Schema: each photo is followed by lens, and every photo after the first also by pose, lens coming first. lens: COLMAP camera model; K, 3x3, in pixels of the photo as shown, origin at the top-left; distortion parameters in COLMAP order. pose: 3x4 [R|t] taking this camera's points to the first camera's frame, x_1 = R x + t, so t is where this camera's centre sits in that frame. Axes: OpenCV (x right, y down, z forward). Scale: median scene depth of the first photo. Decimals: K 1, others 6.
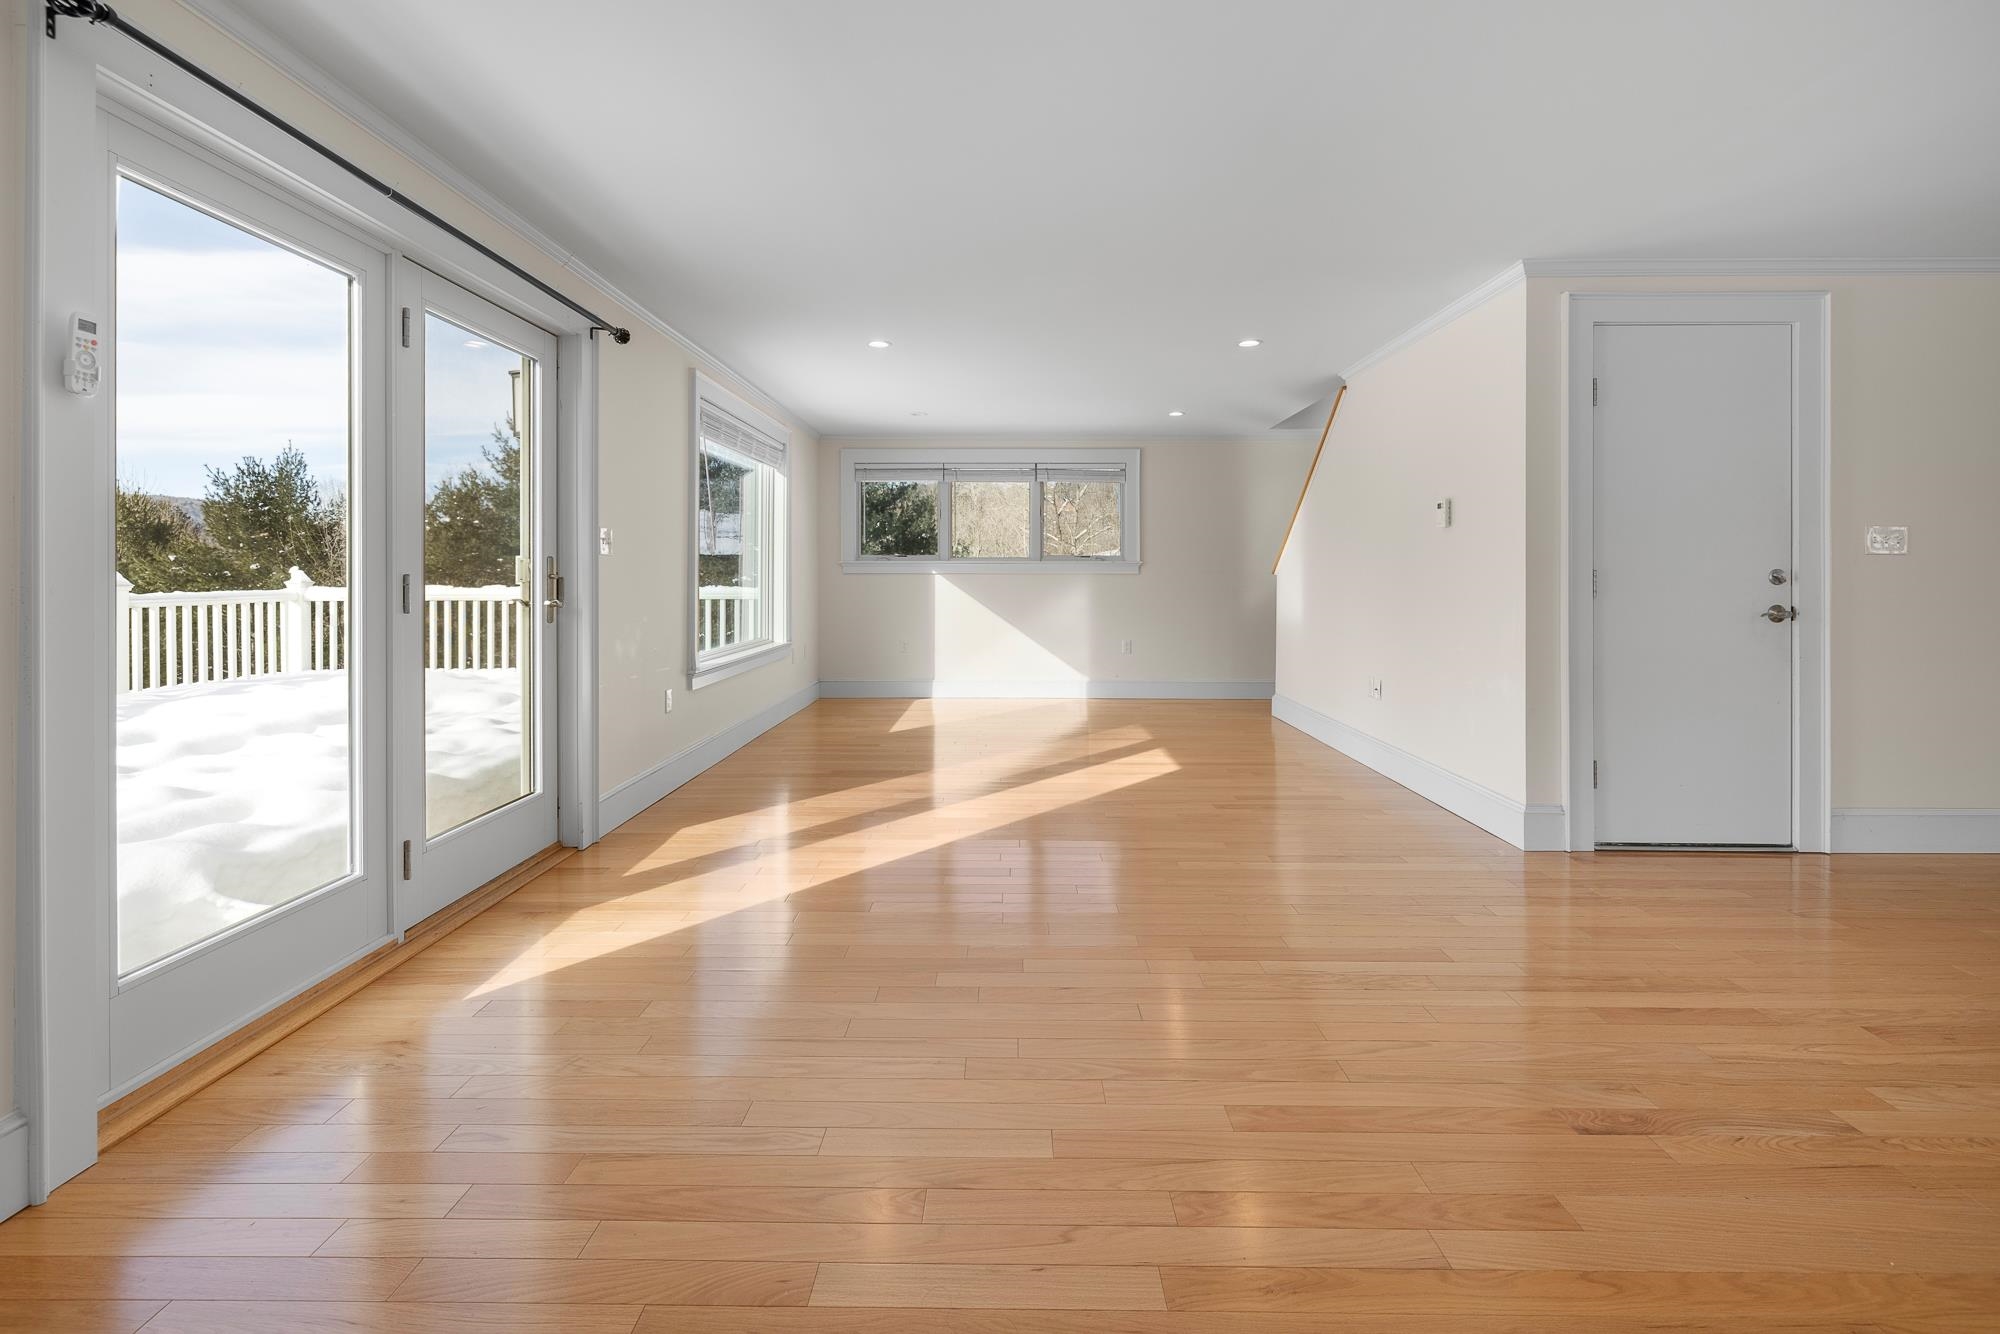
lens RADIAL K [[862.2, 0, 999.6], [0, 862.2, 583.8], [0, 0, 1]] dist [-0.003281, -0.000030]
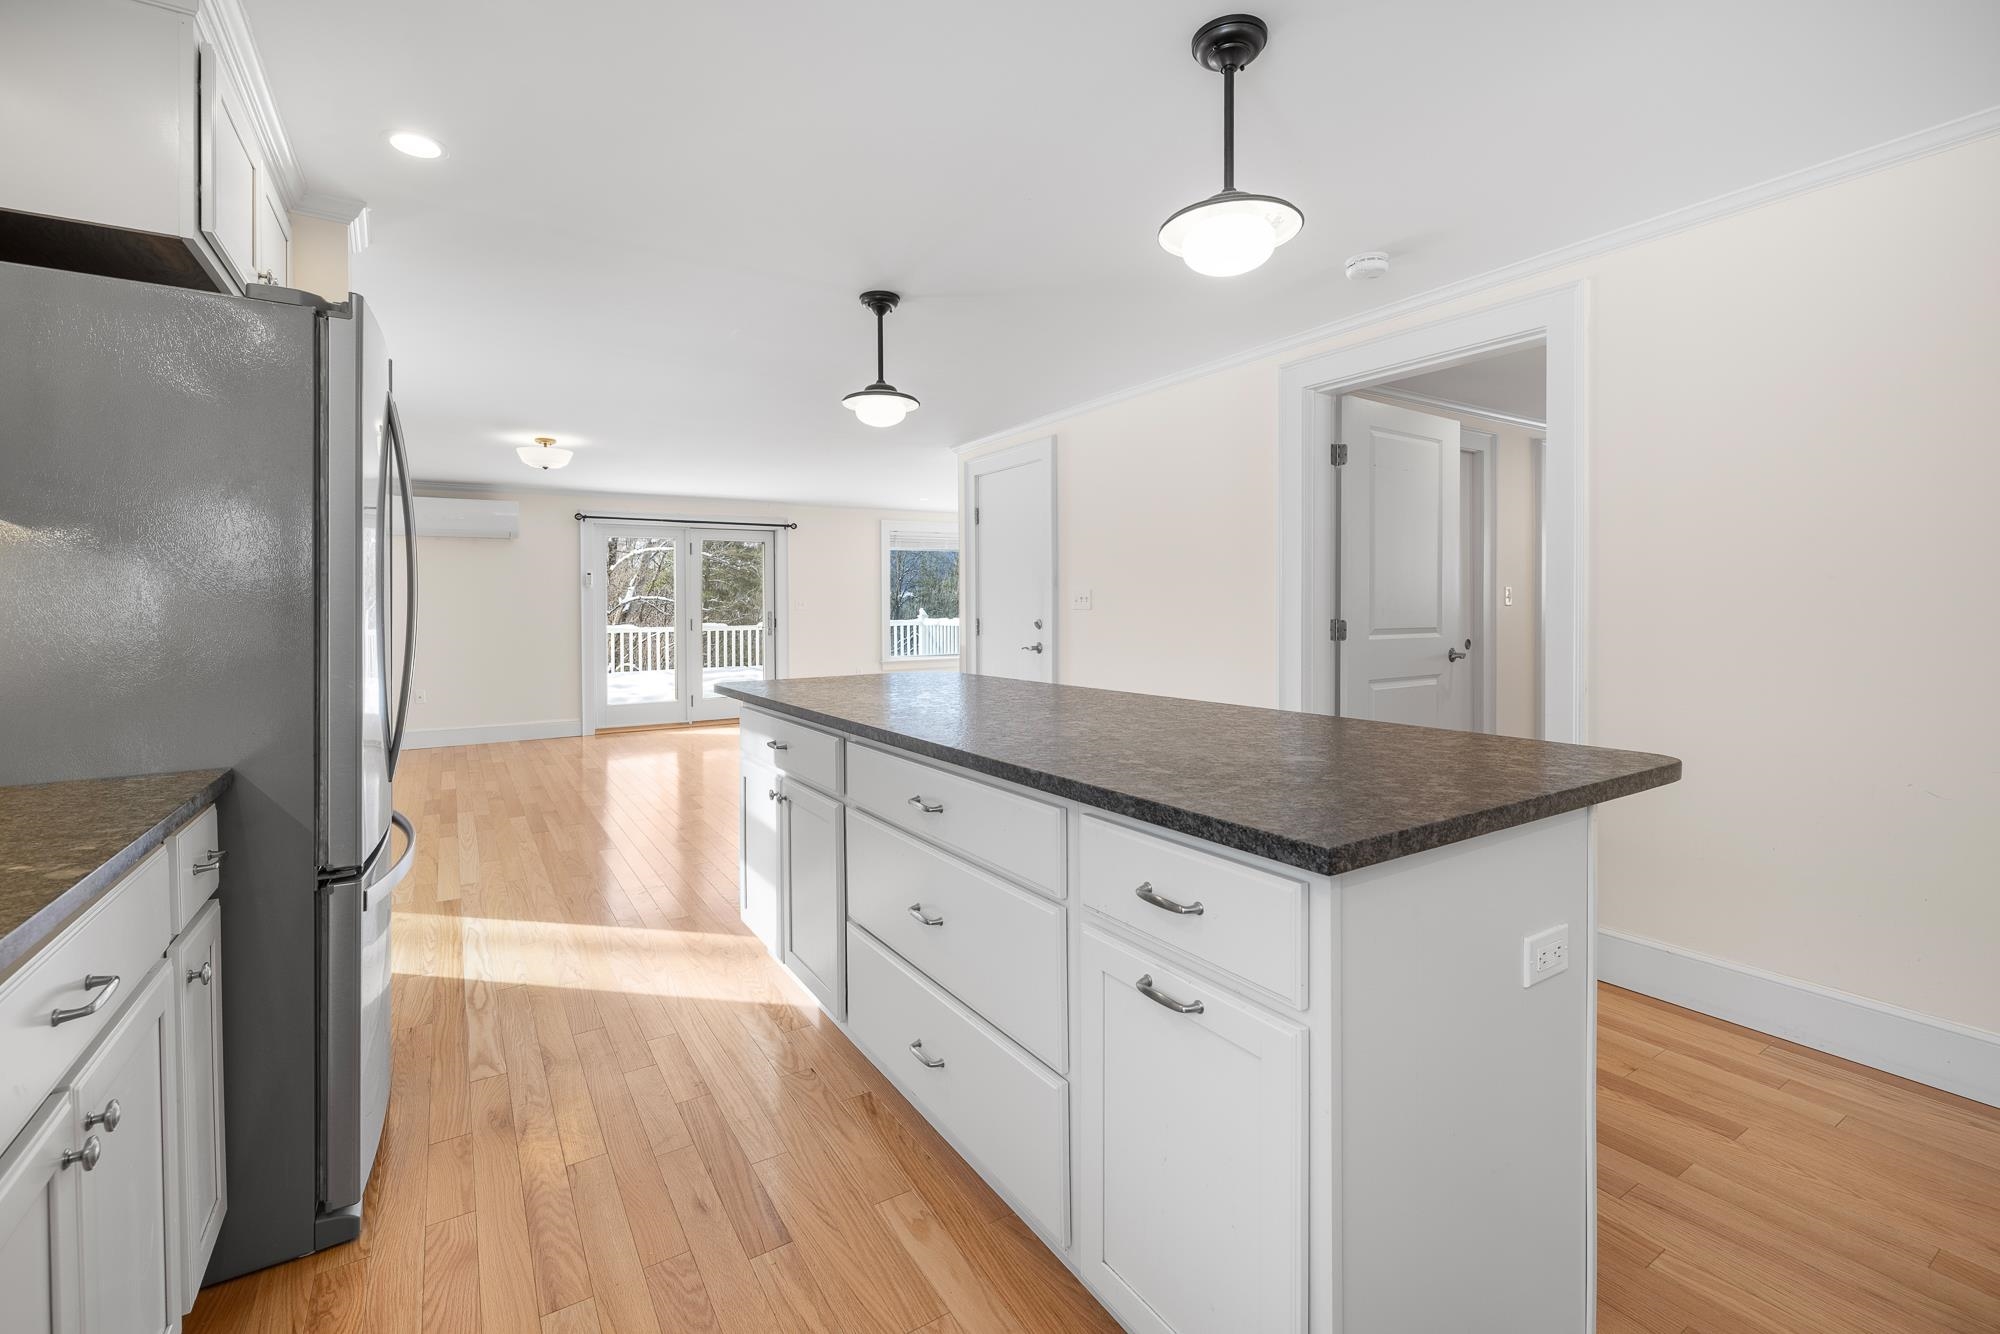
lens RADIAL K [[862.2, 0, 990.1], [0, 862.2, 624.5], [0, 0, 1]] dist [-0.003281, -0.000030]
pose [[0.546602, 0.014153, -0.837273, 2.156241], [0.003451, 0.999811, 0.019153, -0.037476], [0.837385, -0.013358, 0.546450, 0.078947]]
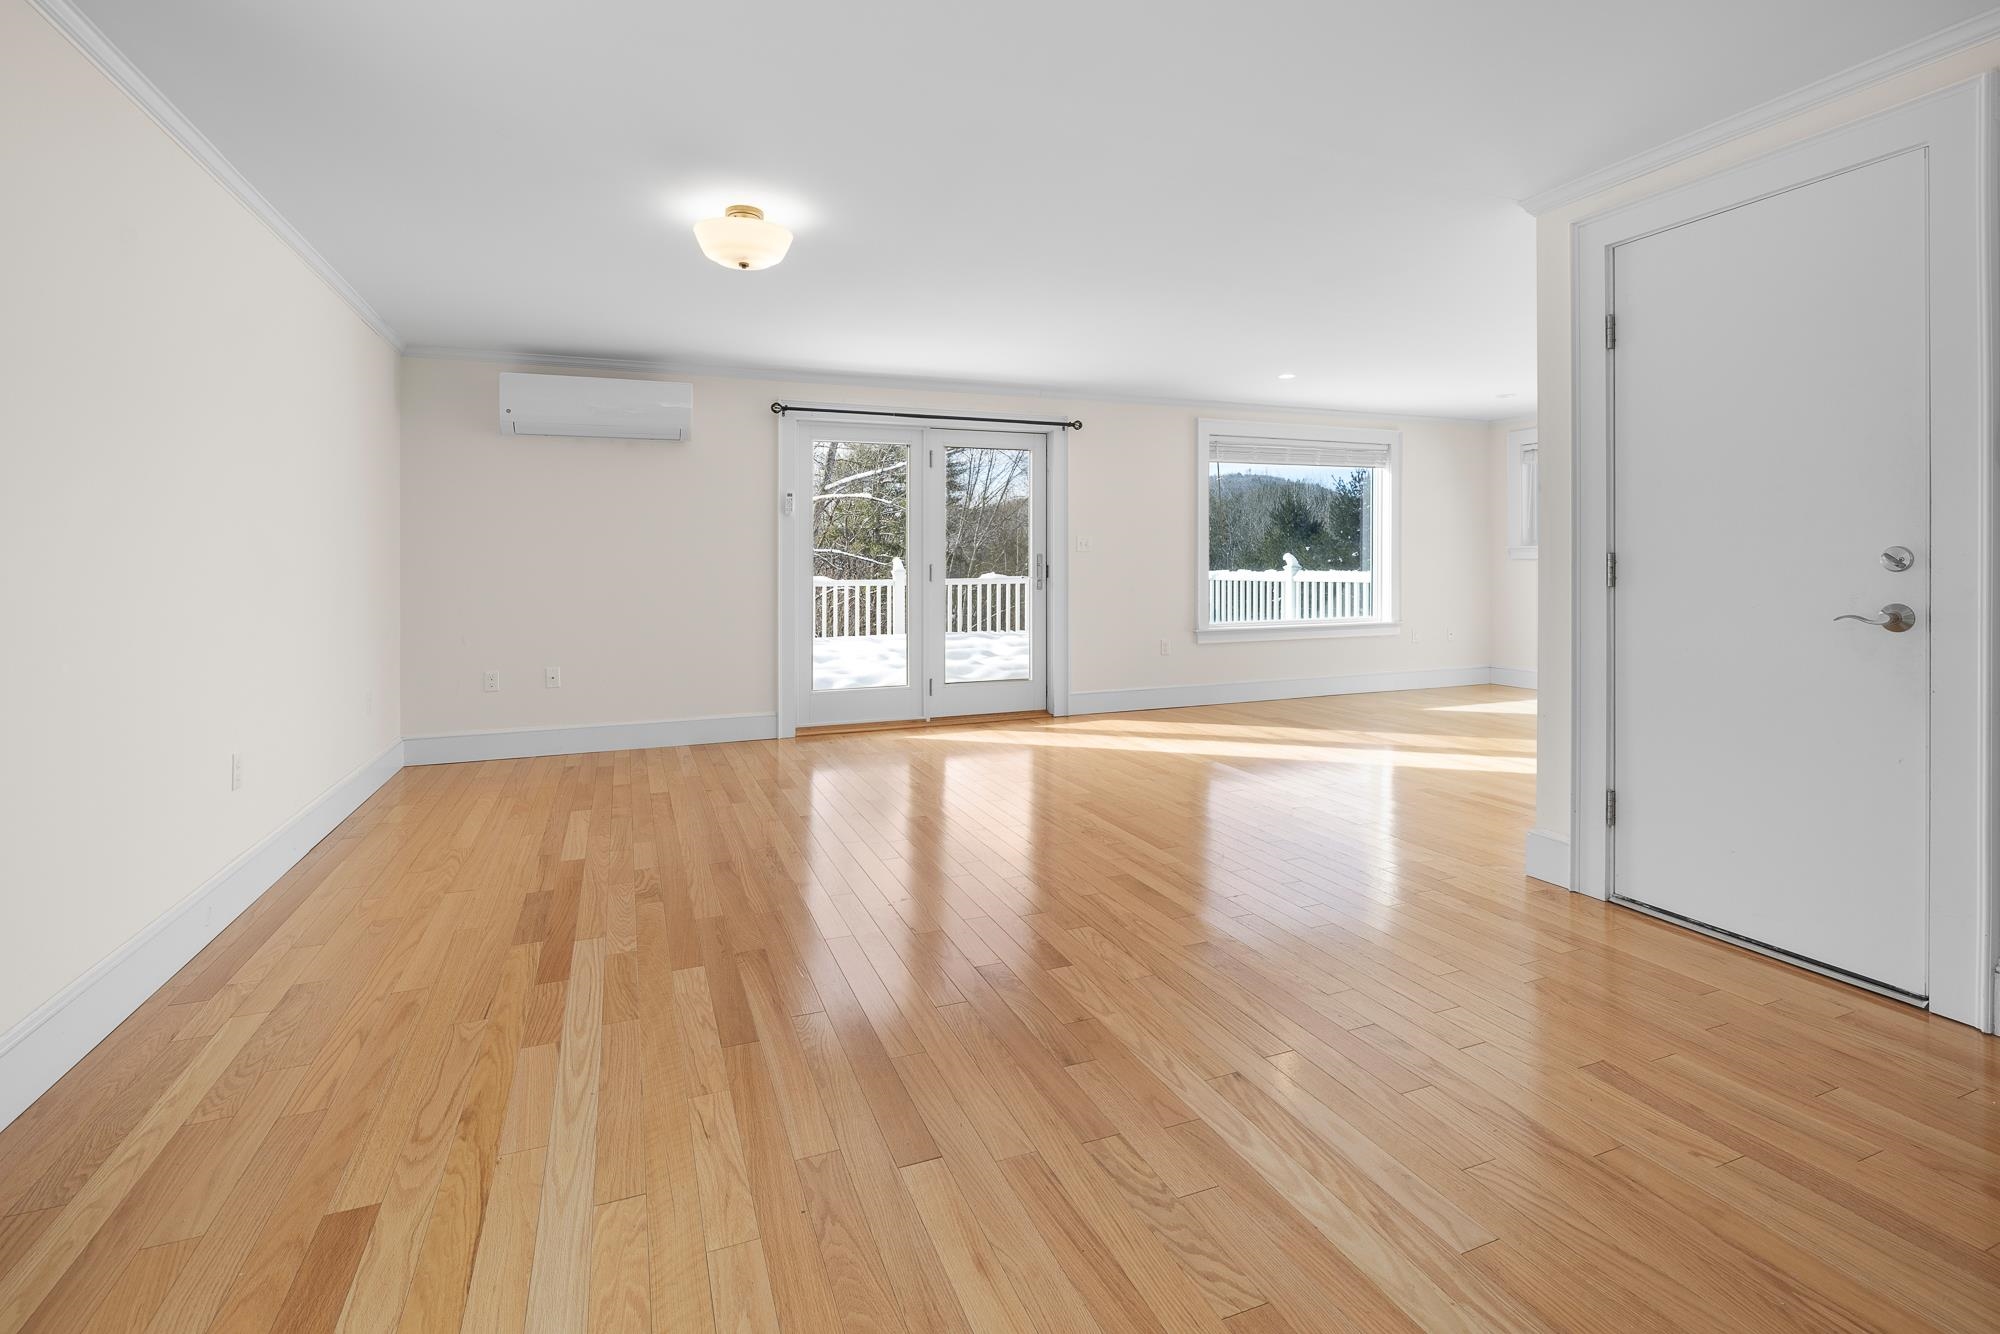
lens RADIAL K [[929.9, 0, 1000.4], [0, 929.9, 570.3], [0, 0, 1]] dist [-0.014972, 0.000190]
pose [[0.391862, 0.003624, -0.920017, 1.259990], [0.000824, 0.999990, 0.004290, -0.003348], [0.920024, -0.002439, 0.391855, 0.143058]]
